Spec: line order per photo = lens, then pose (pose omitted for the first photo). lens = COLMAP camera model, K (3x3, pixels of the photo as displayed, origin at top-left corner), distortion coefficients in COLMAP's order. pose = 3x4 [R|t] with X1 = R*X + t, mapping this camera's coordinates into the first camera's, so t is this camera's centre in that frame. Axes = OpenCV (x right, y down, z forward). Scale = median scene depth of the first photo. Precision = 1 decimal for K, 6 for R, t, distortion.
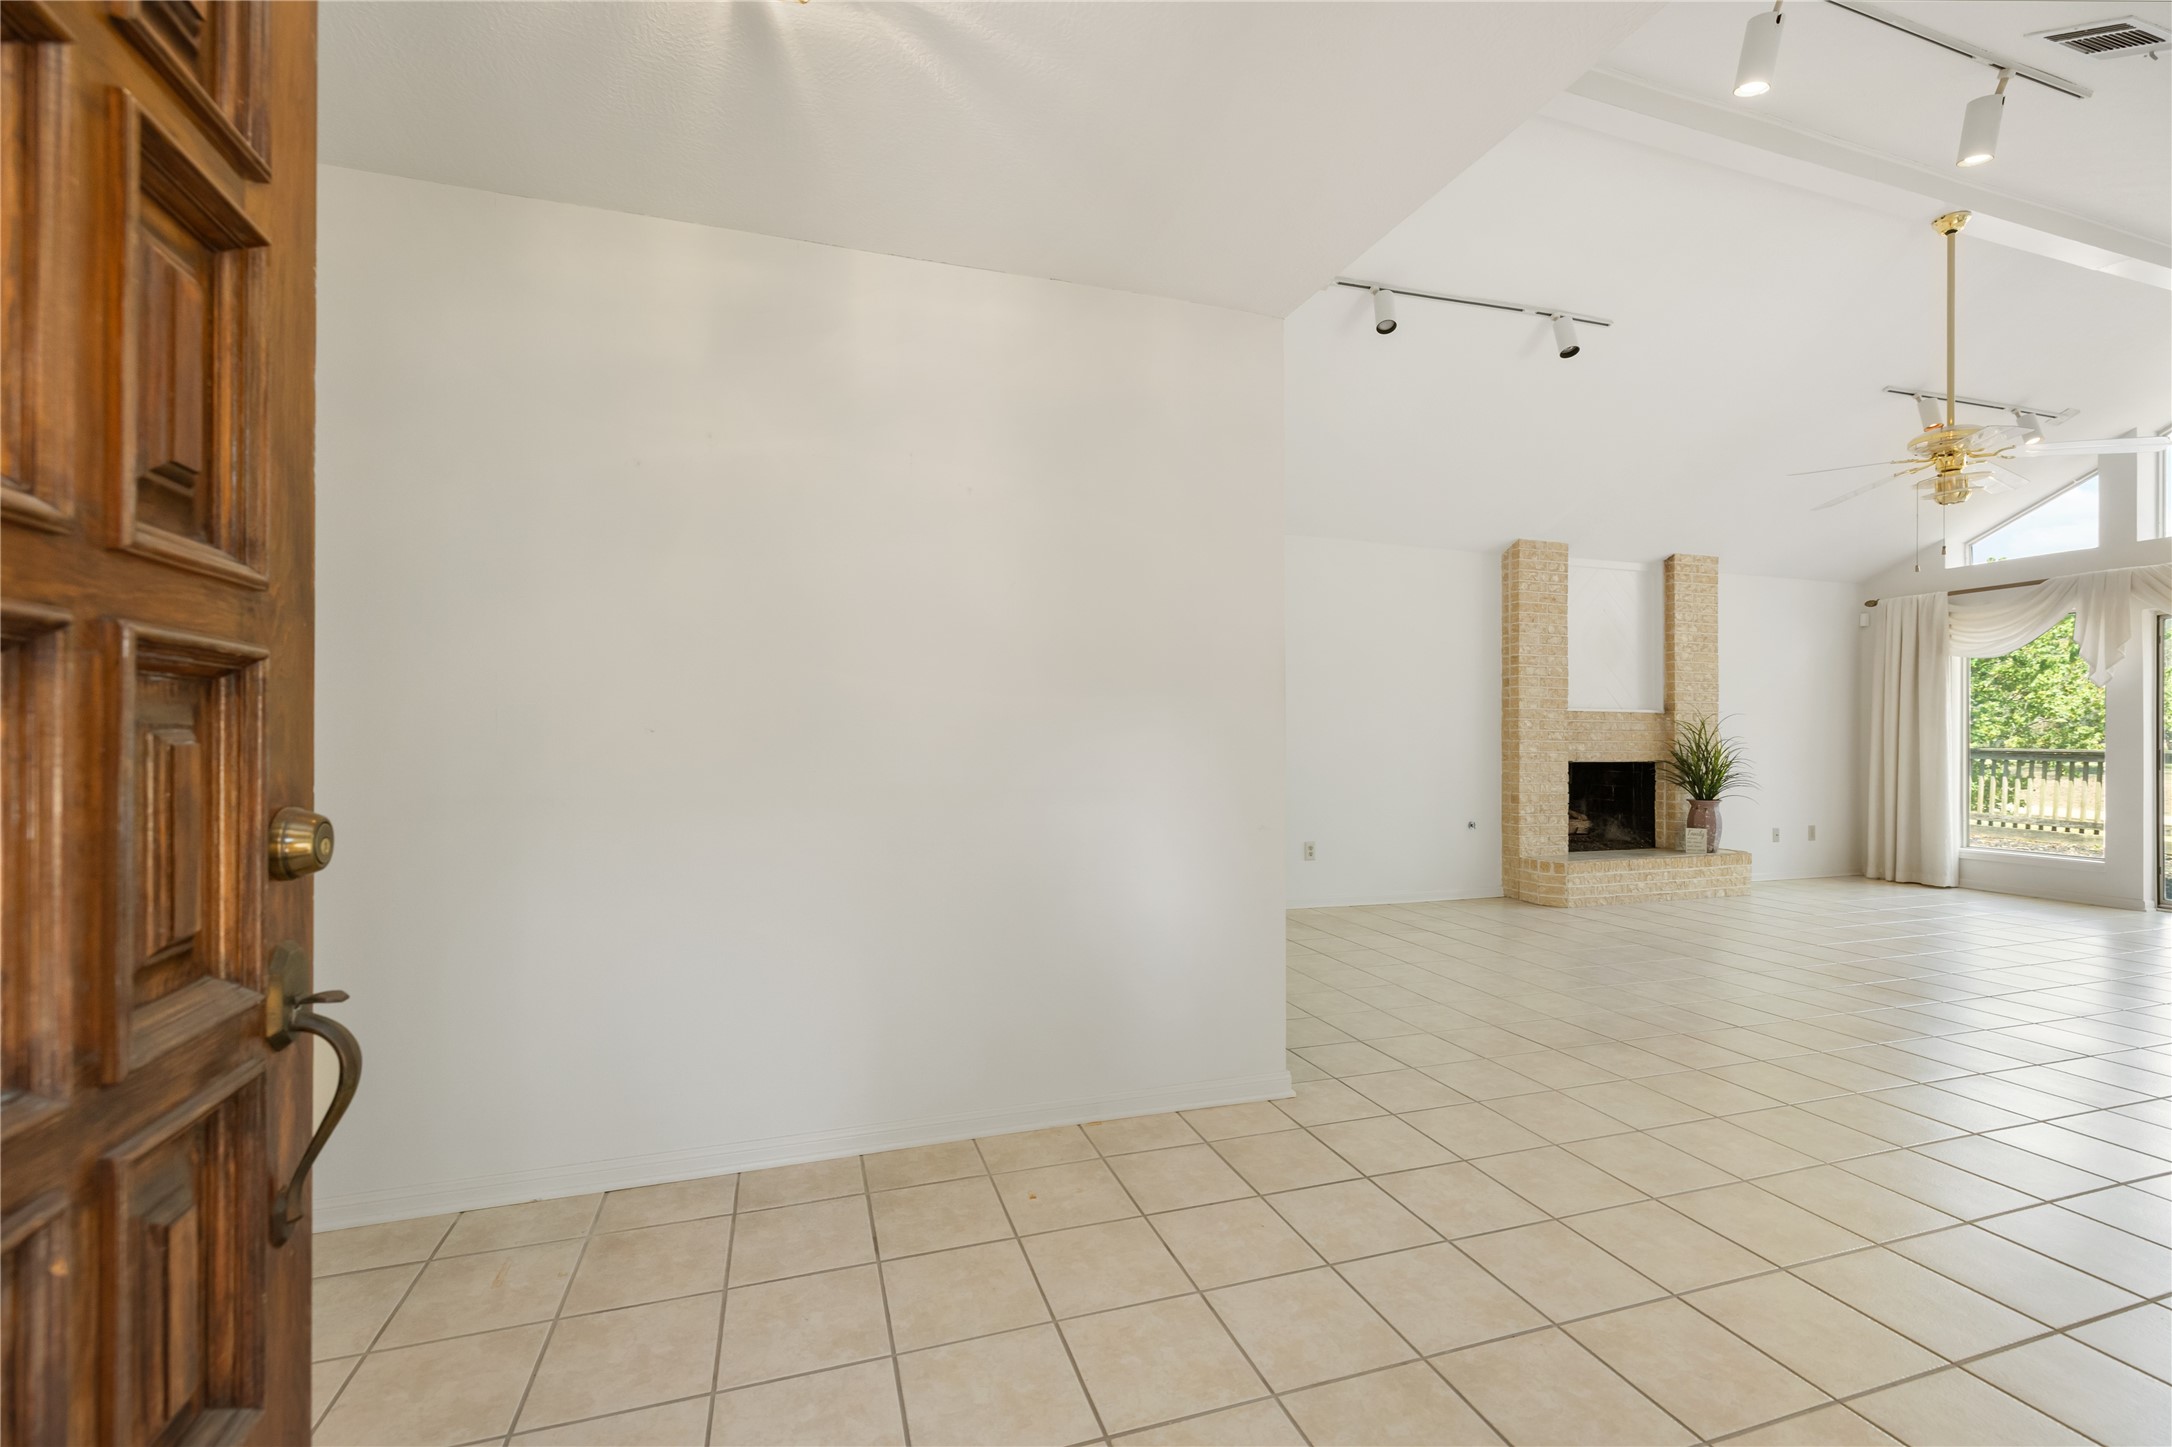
lens RADIAL K [[934.9, 0, 1091.8], [0, 934.9, 730.2], [0, 0, 1]] dist [-0.001180, 0.000463]
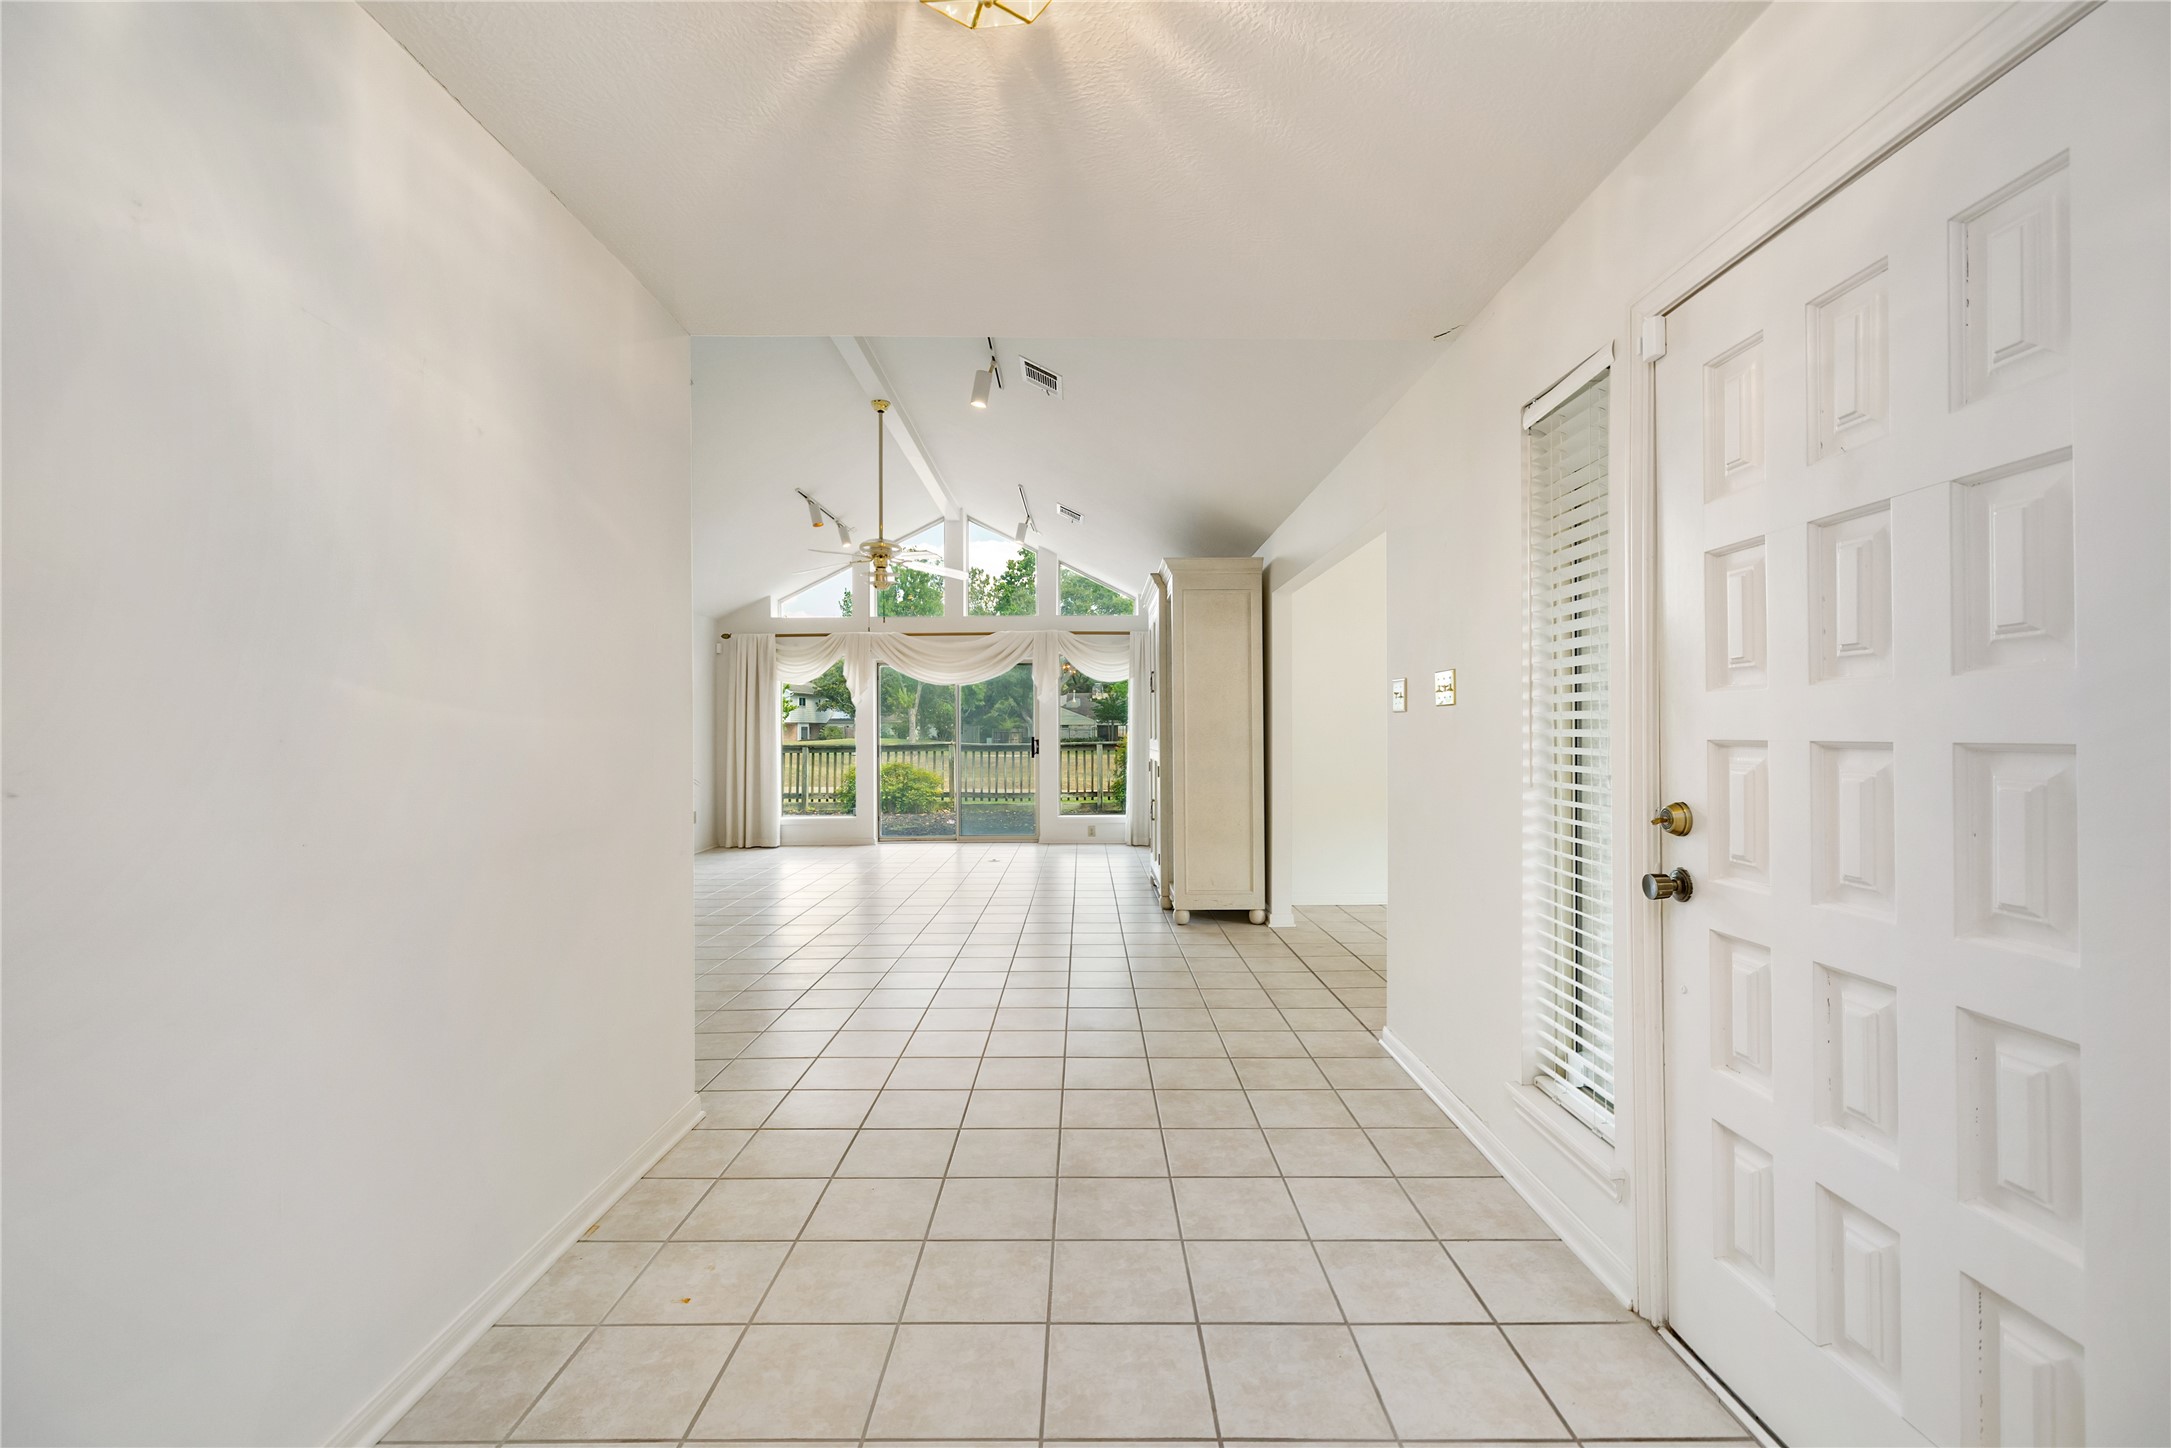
lens RADIAL K [[934.5, 0, 1096.7], [0, 934.5, 726.8], [0, 0, 1]] dist [-0.001180, 0.000463]
pose [[0.290828, -0.003874, 0.956768, -0.289420], [0.004542, 0.999986, 0.002669, -0.012657], [-0.956765, 0.003569, 0.290842, 0.141056]]
